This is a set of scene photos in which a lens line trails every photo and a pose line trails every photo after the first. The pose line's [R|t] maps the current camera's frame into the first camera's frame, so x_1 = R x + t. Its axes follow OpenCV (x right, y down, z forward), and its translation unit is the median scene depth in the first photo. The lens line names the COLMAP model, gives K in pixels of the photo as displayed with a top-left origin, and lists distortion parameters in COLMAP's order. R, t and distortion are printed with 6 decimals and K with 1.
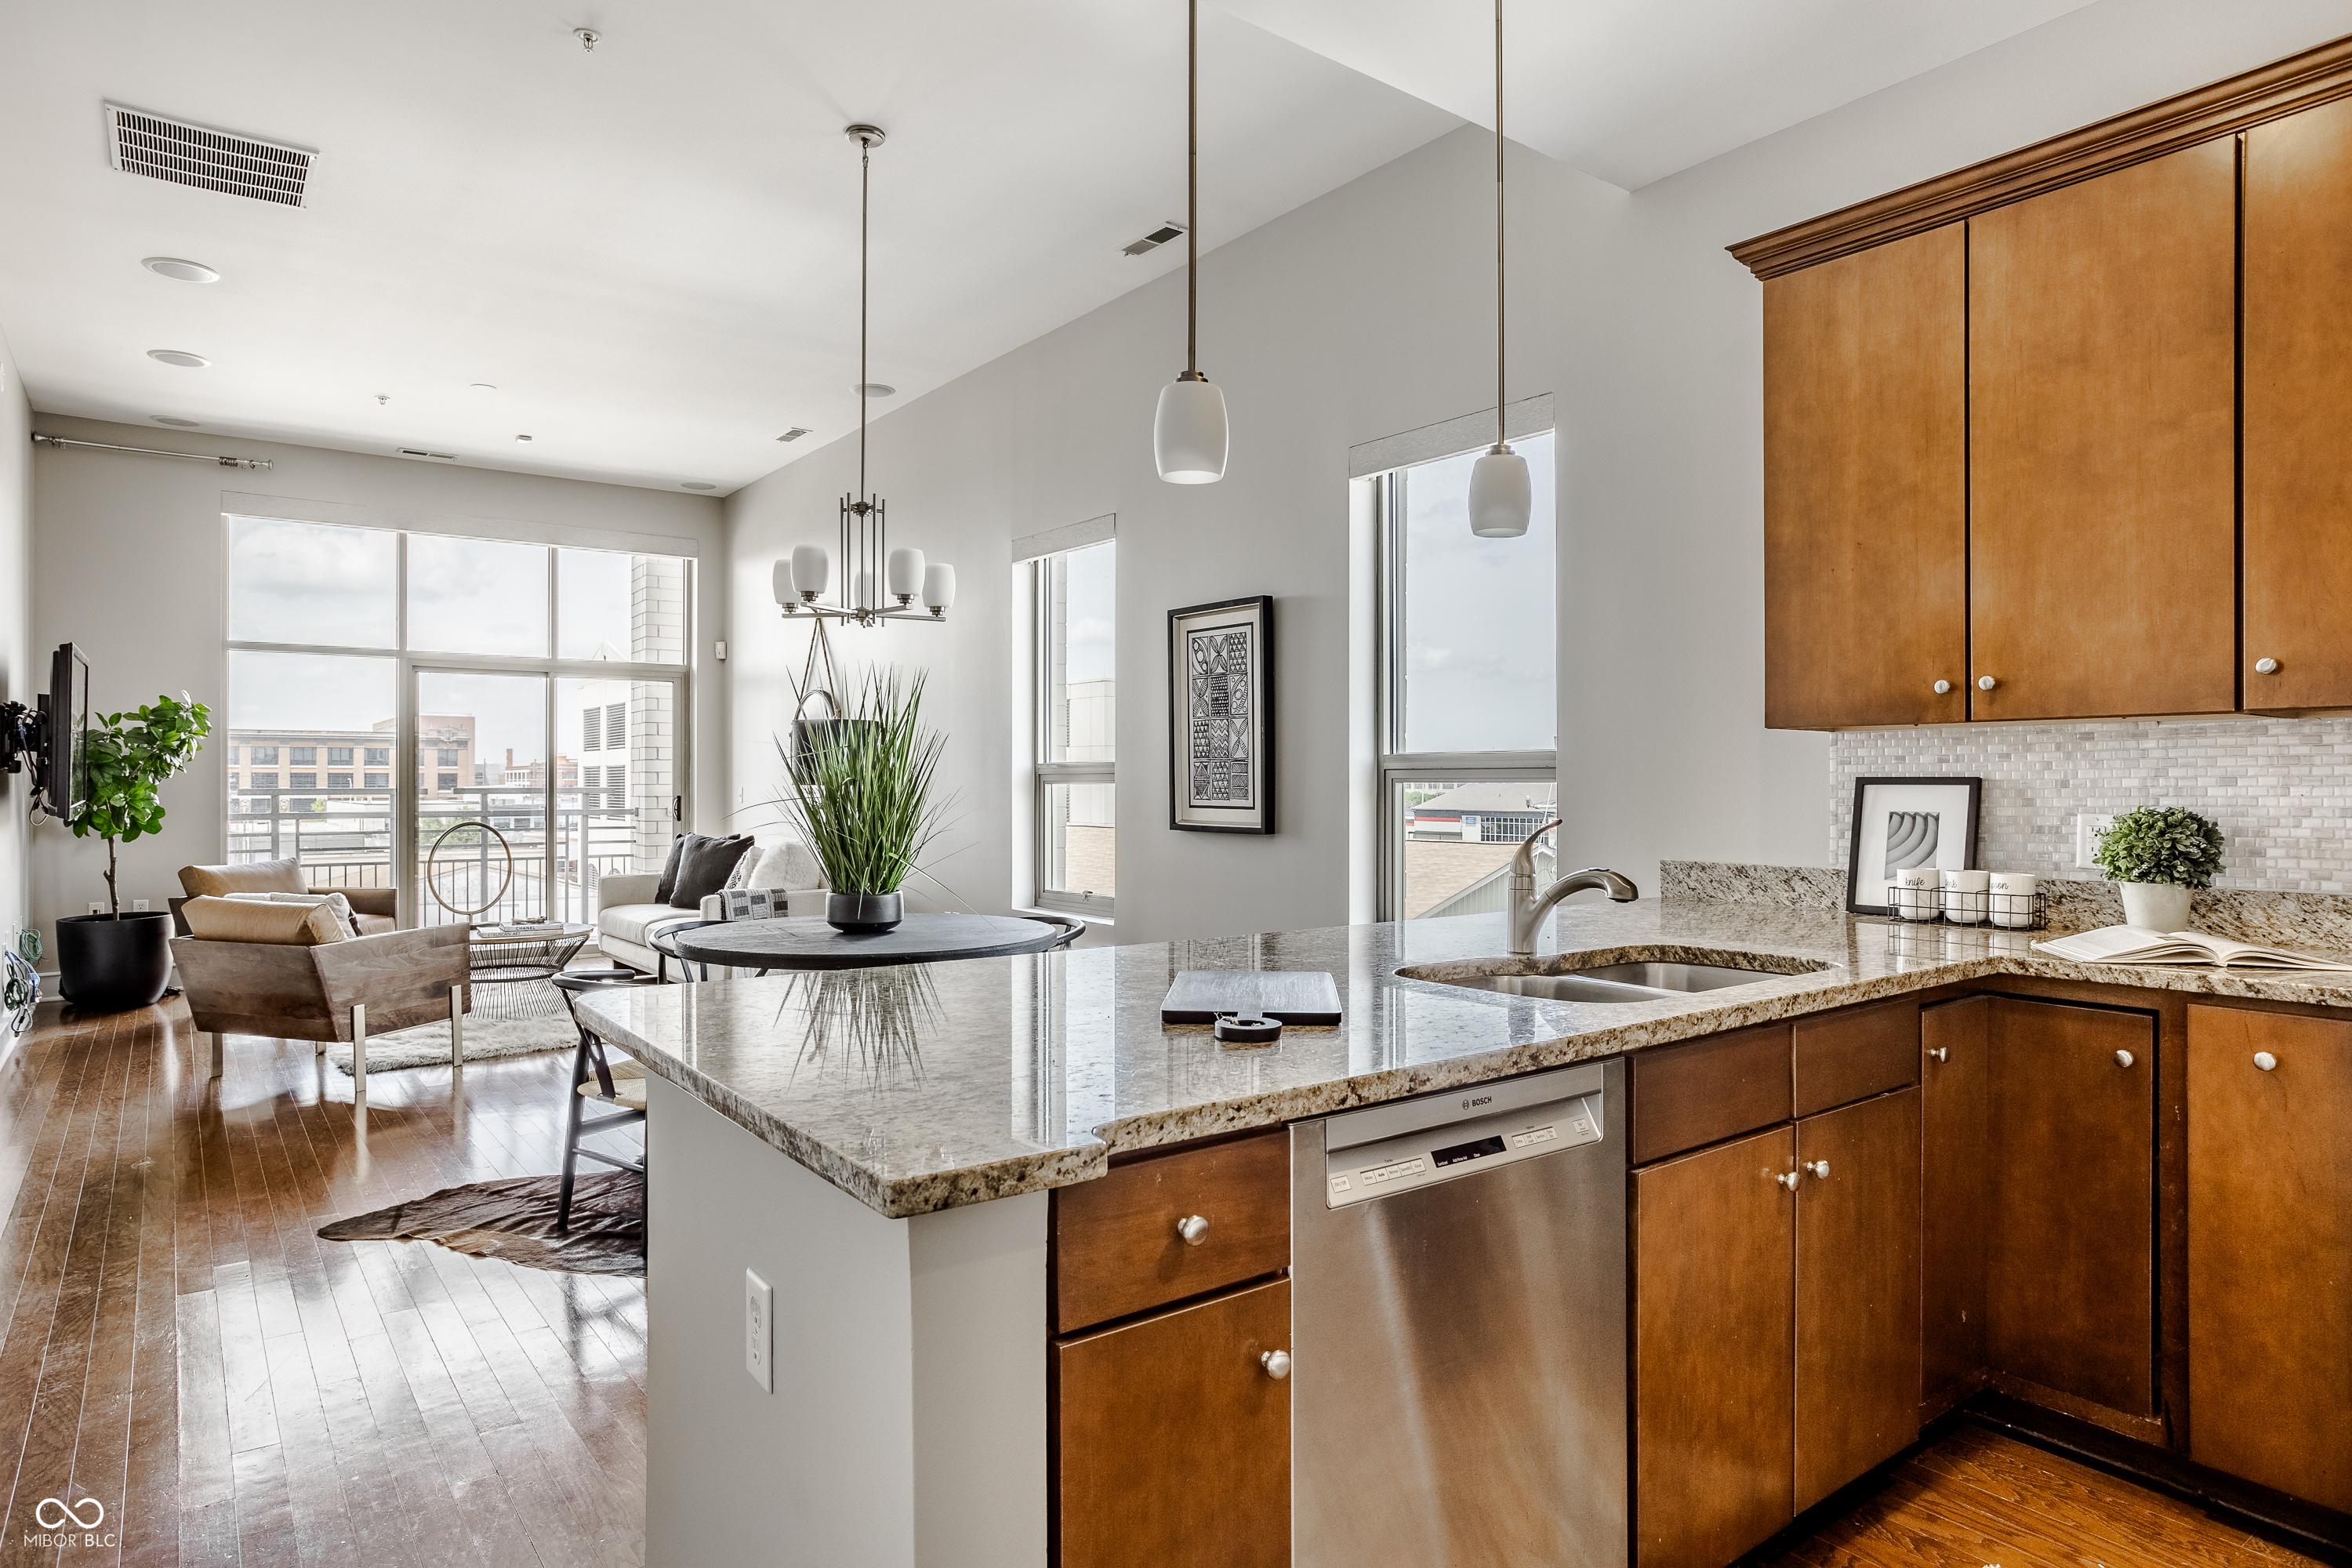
lens RADIAL K [[1364.6, 0, 1156.4], [0, 1364.6, 781.3], [0, 0, 1]] dist [-0.019587, 0.021916]
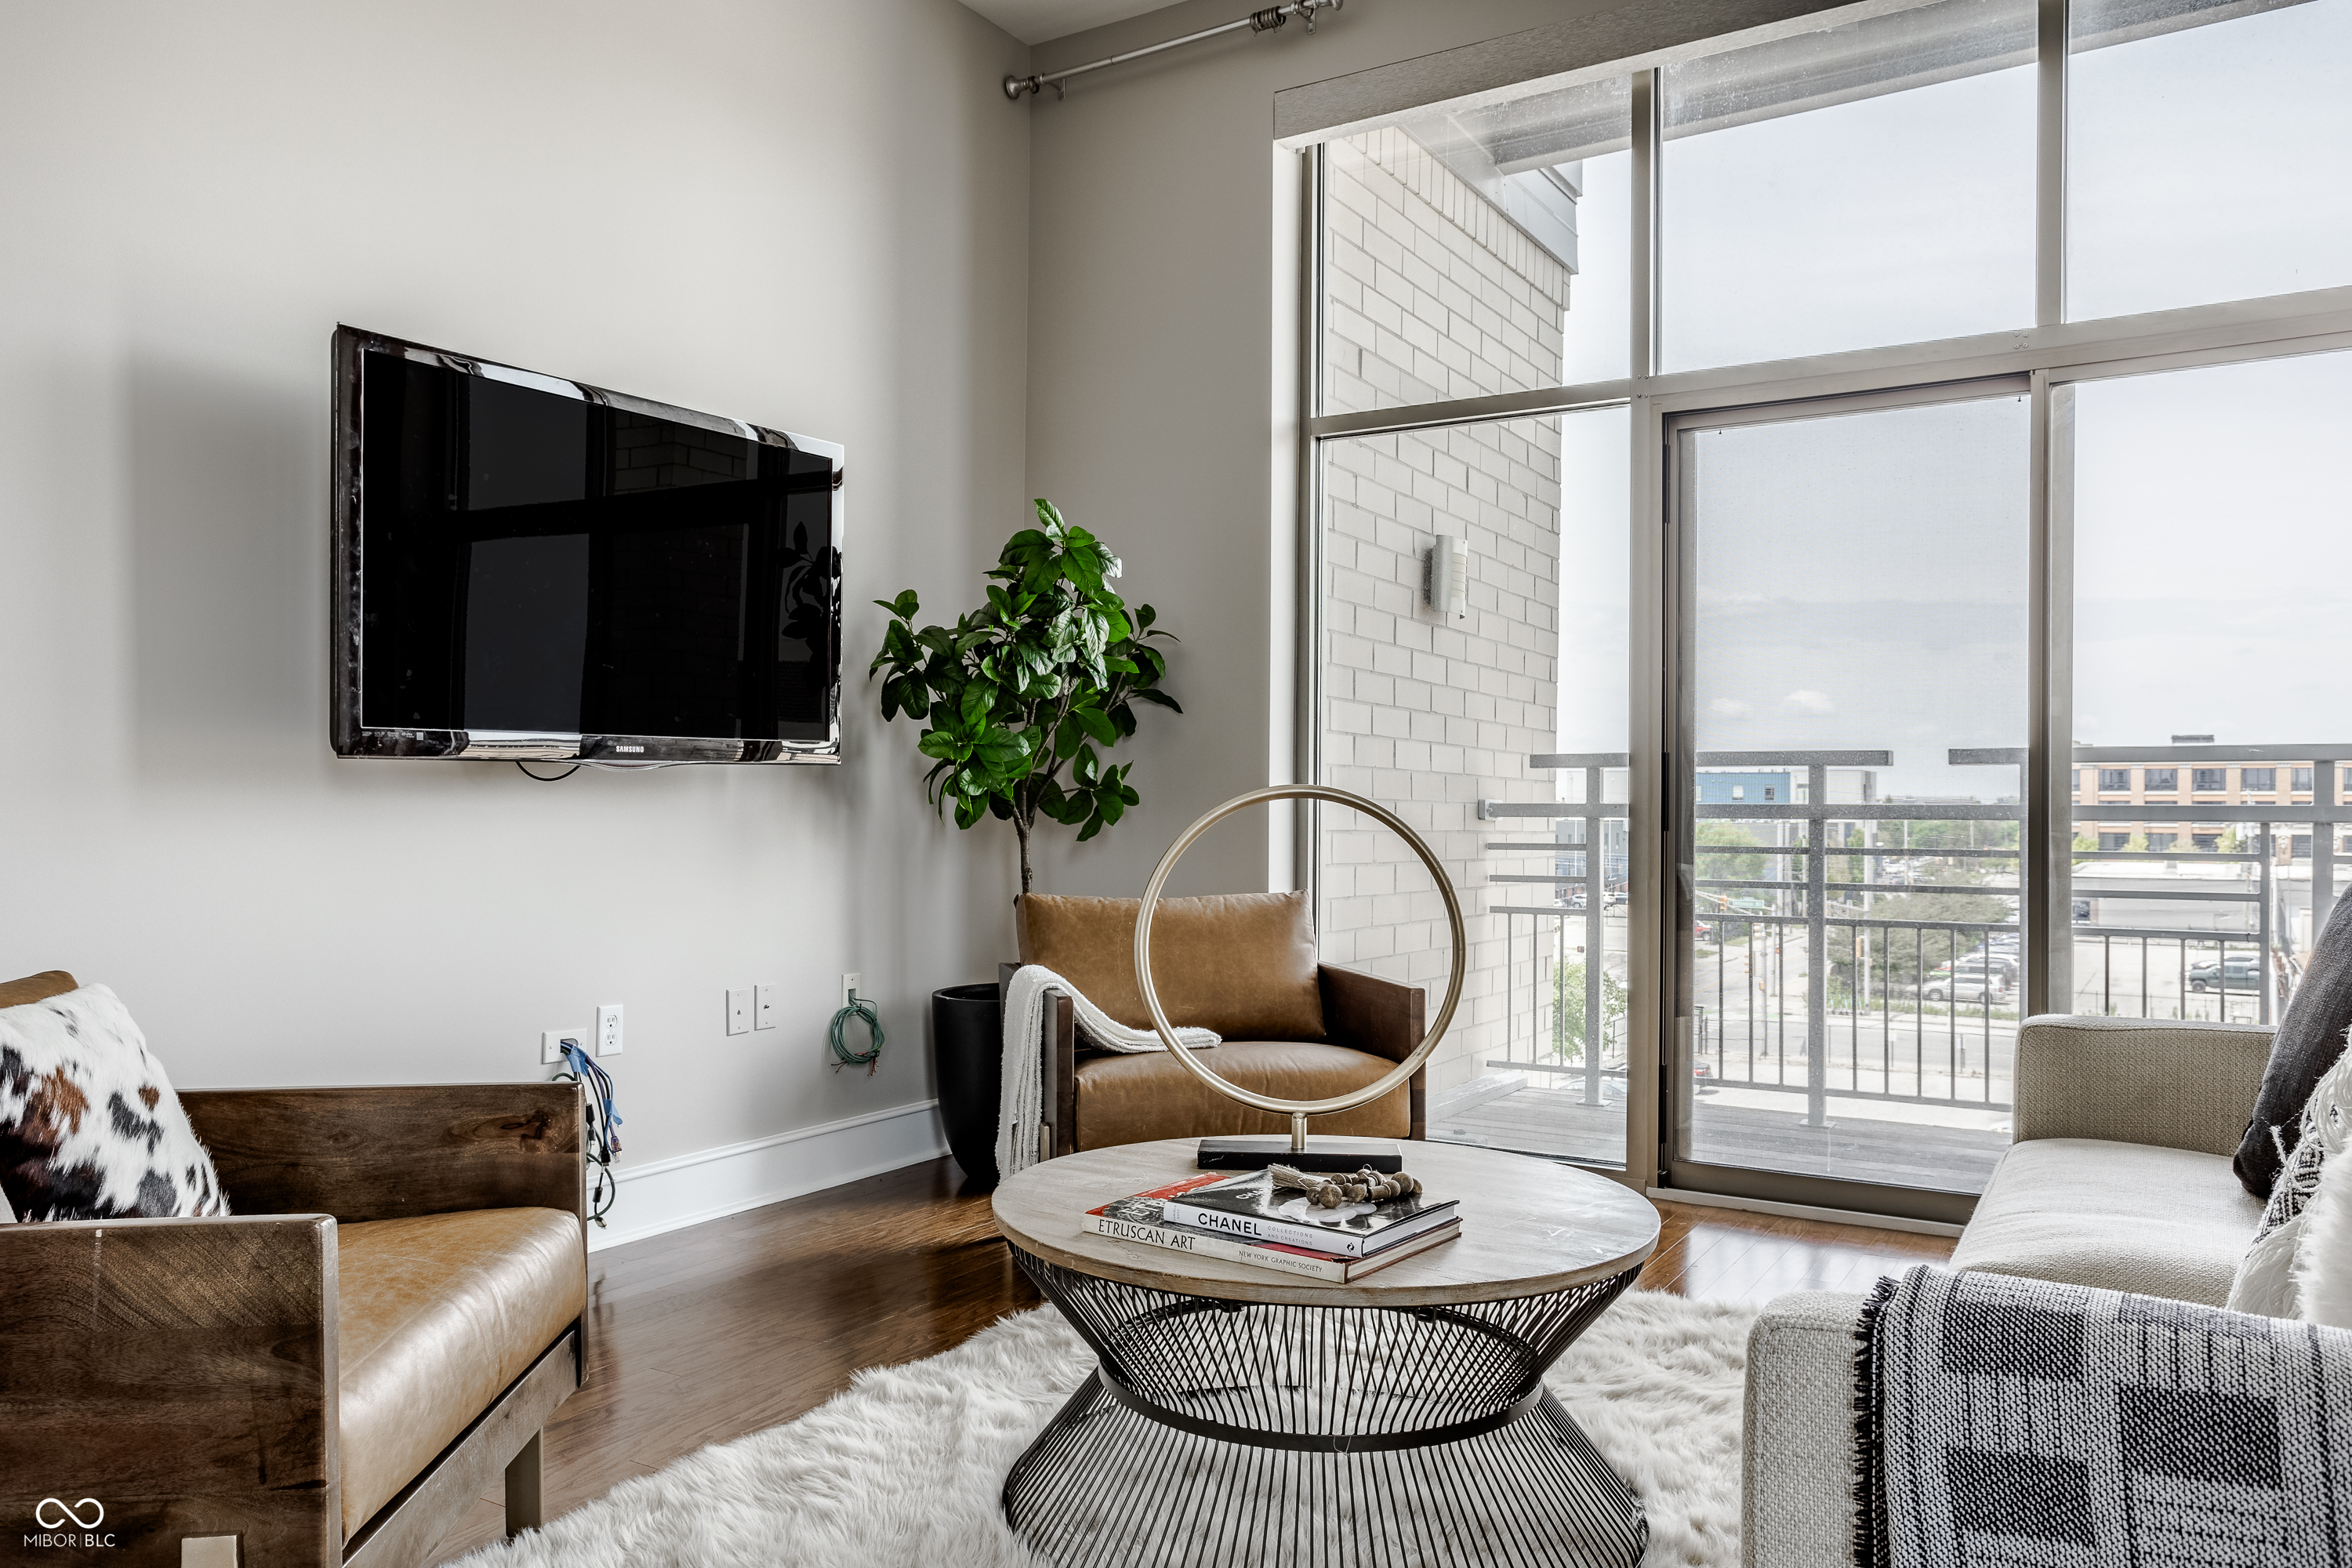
lens RADIAL K [[1697.6, 0, 1149.7], [0, 1697.6, 791.5], [0, 0, 1]] dist [-0.015529, 0.027169]
pose [[0.367093, -0.007003, -0.930158, -0.388781], [-0.005878, 0.999934, -0.009848, 0.072016], [0.930166, 0.009083, 0.367027, 1.746814]]
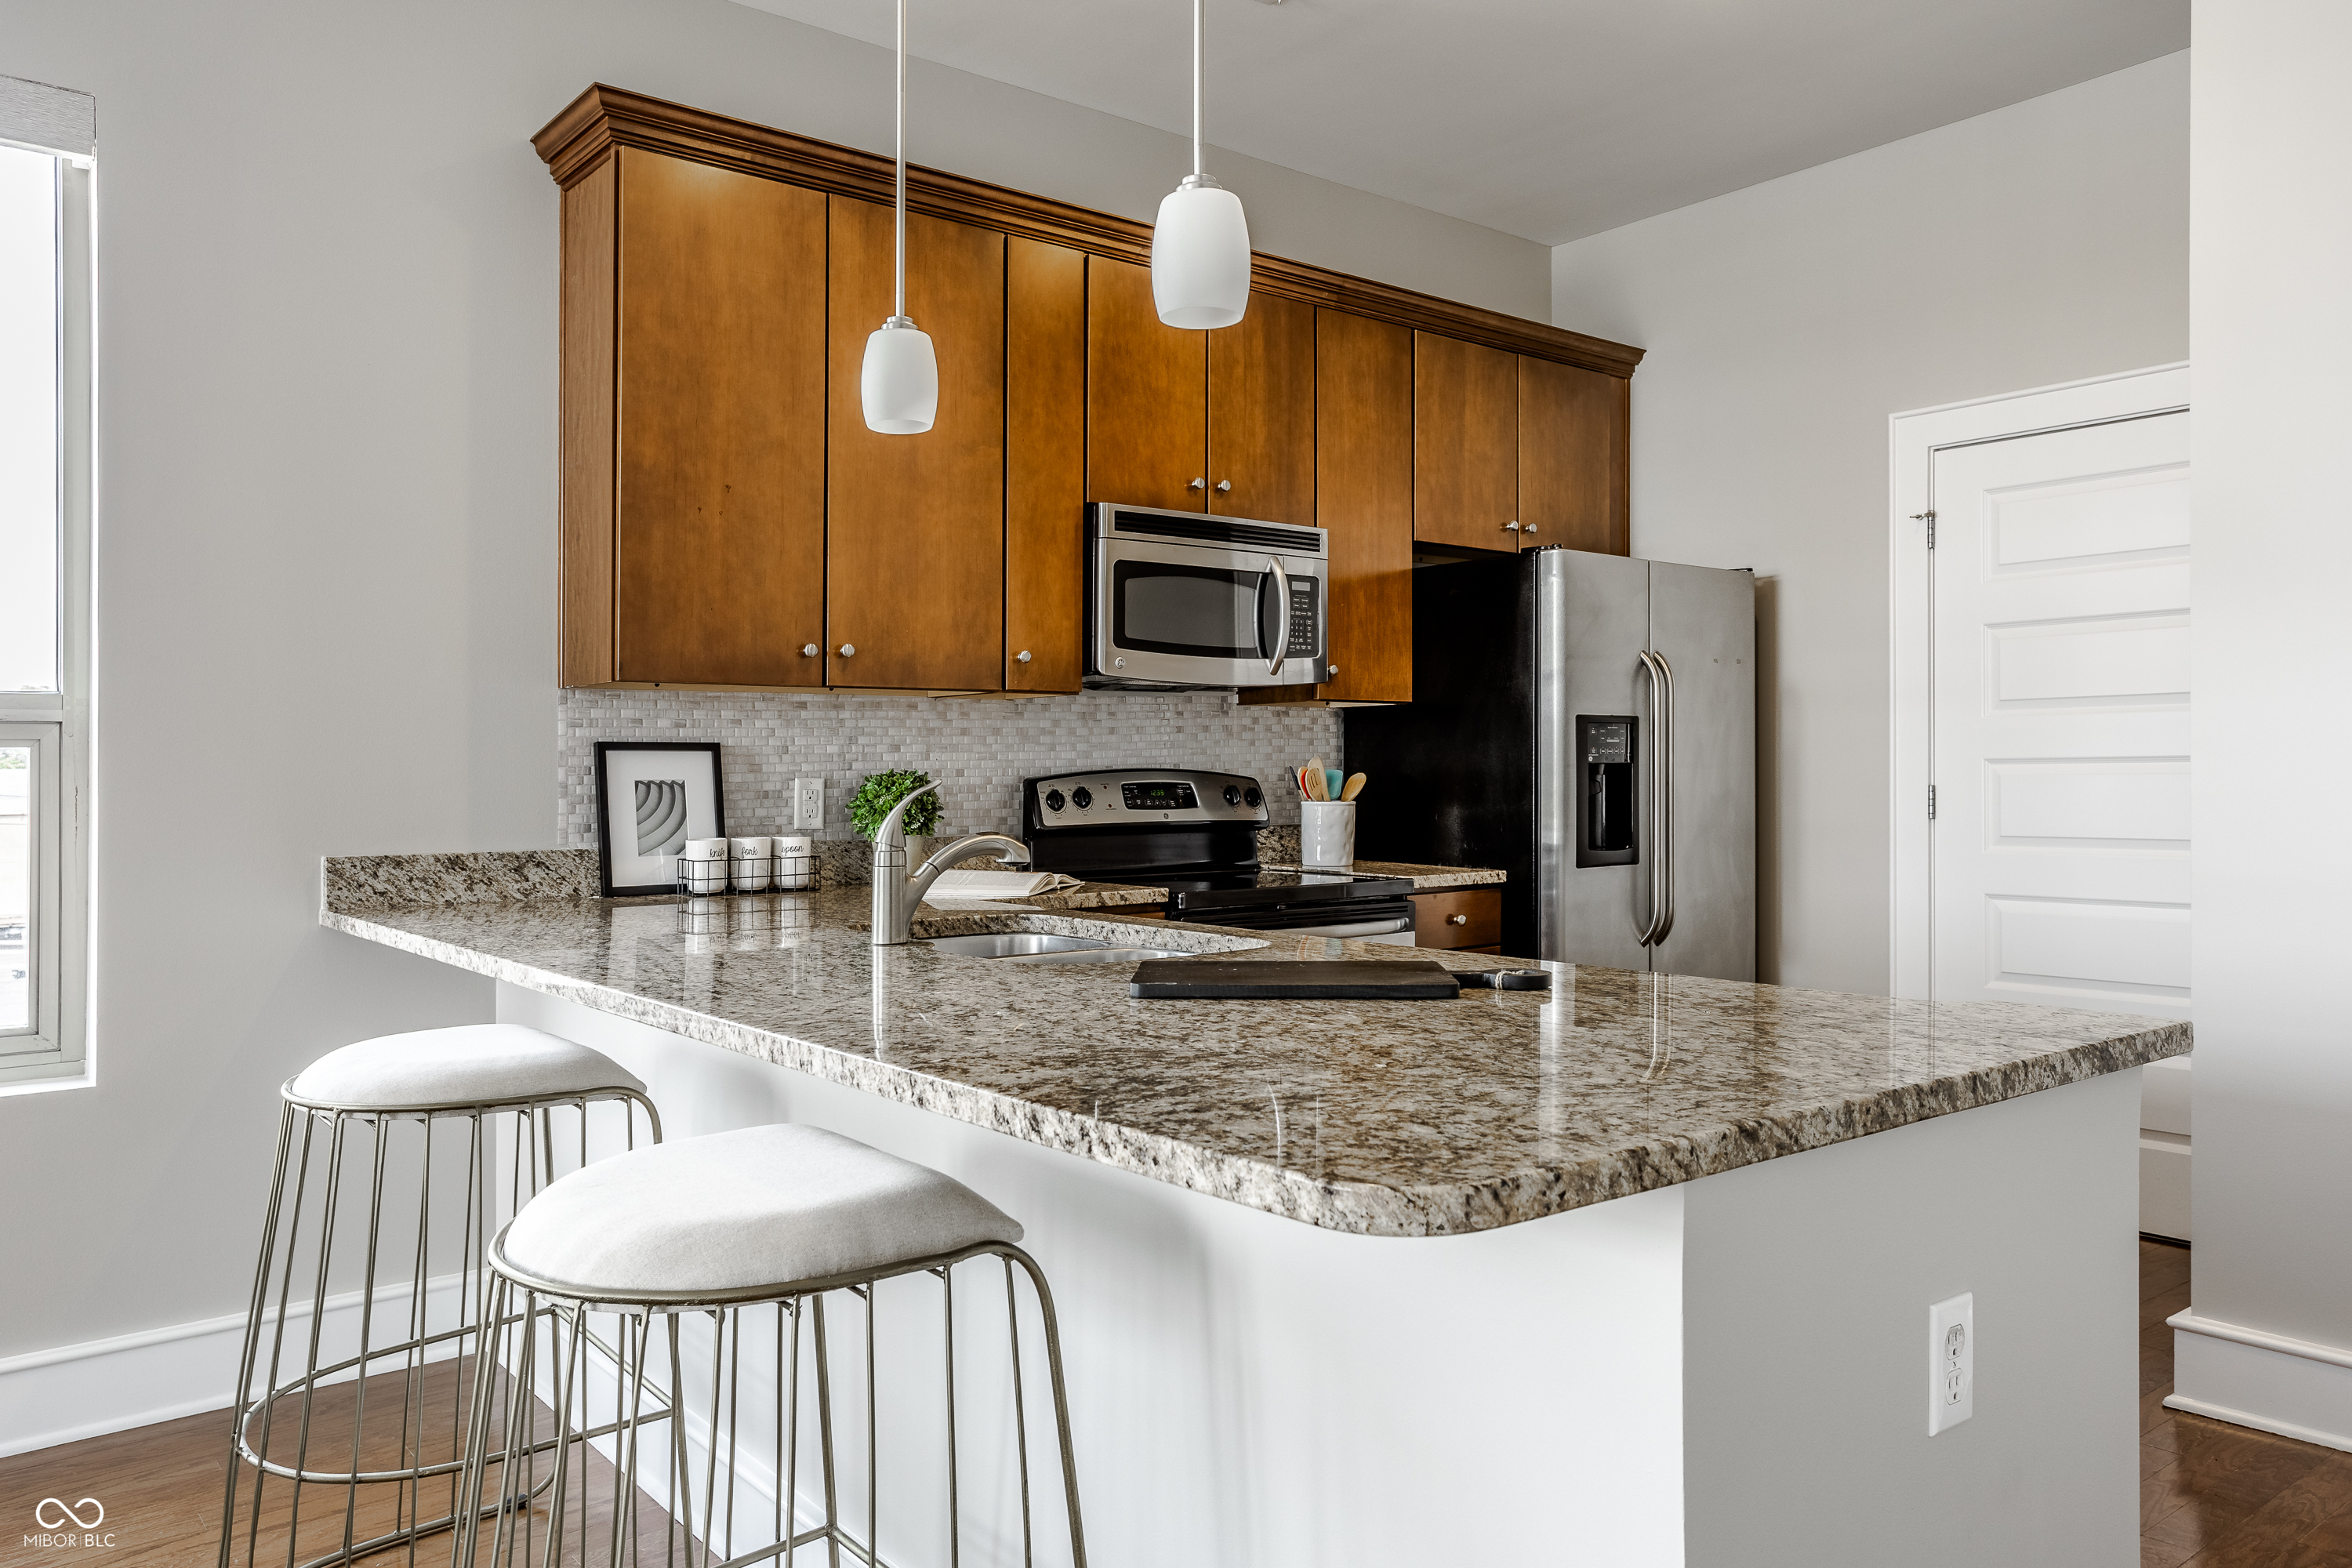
lens RADIAL K [[1667.0, 0, 1146.9], [0, 1667.0, 750.1], [0, 0, 1]] dist [-0.016575, 0.021097]
pose [[-0.035313, 0.011300, 0.999312, -0.525876], [0.004963, 0.999926, -0.011132, 0.014975], [-0.999364, 0.004567, -0.035367, 0.647403]]
